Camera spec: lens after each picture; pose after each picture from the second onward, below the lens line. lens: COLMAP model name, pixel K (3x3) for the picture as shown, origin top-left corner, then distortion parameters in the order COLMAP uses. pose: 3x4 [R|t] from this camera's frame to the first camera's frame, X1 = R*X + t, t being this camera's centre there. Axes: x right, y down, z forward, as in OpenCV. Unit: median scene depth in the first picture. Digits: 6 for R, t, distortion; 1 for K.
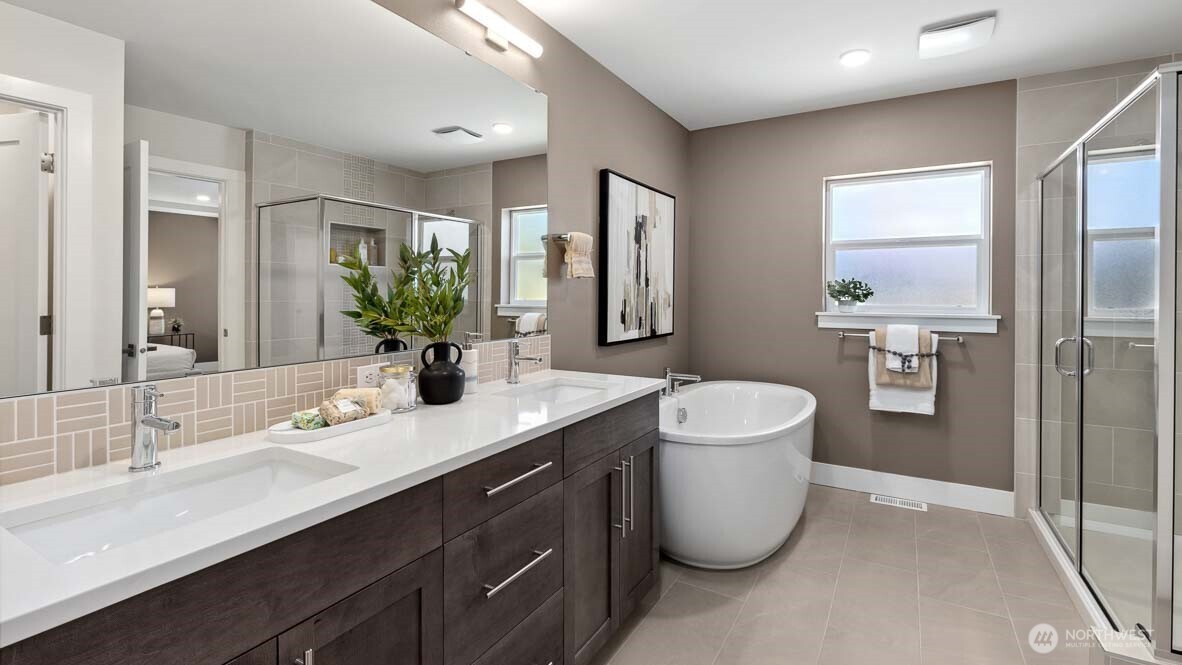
lens RADIAL K [[537.7, 0, 590.7], [0, 537.7, 301.0], [0, 0, 1]] dist [0.002764, -0.000031]
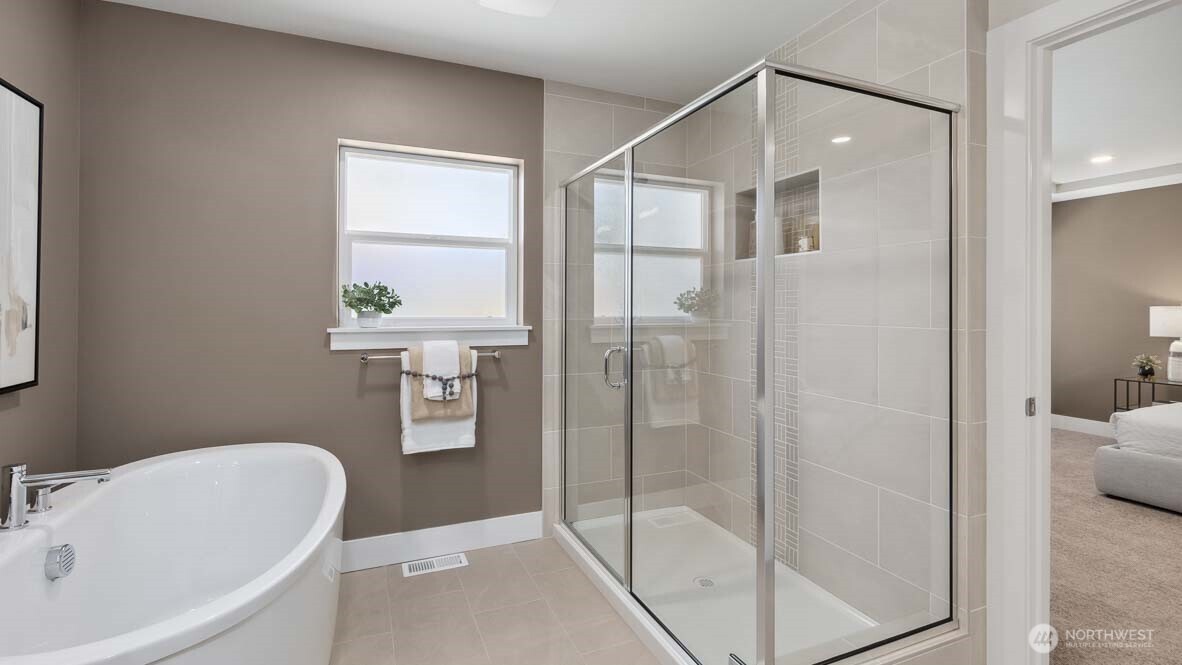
lens RADIAL K [[537.7, 0, 590.7], [0, 537.7, 301.0], [0, 0, 1]] dist [0.002764, -0.000031]
pose [[0.591257, 0.005567, 0.806464, 0.063730], [0.008593, 0.999876, -0.013202, -0.003176], [-0.806437, 0.014735, 0.591136, 0.346716]]
